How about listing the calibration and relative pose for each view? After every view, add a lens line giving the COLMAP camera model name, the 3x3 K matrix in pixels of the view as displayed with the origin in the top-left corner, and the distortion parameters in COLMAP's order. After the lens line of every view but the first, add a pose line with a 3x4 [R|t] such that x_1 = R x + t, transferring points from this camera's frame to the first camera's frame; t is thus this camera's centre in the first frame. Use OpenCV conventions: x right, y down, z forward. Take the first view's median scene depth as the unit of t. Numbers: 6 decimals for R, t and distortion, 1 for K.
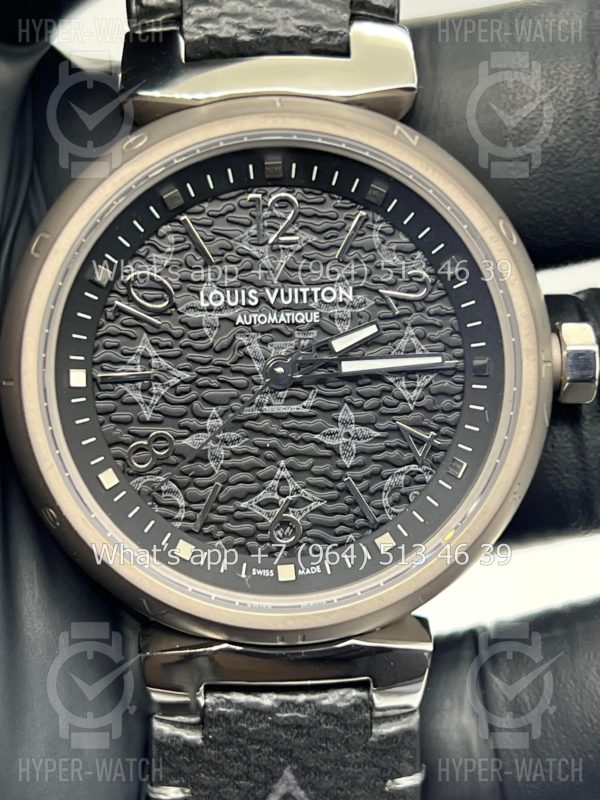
lens RADIAL K [[1805.0, 0, 298.5], [0, 1805.0, 417.4], [0, 0, 1]] dist [0.143908, -0.073313]
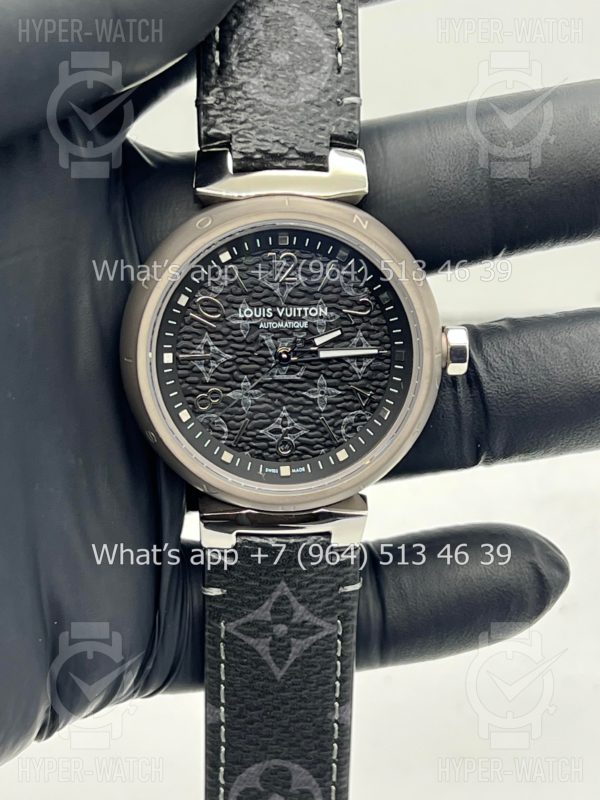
lens RADIAL K [[1774.2, 0, 300.0], [0, 1774.2, 400.0], [0, 0, 1]] dist [0.070337, -0.334787]
pose [[0.999633, 0.022333, 0.015318, -0.020158], [-0.023866, 0.993800, 0.108591, -0.168016], [-0.012798, -0.108916, 0.993969, -0.693767]]
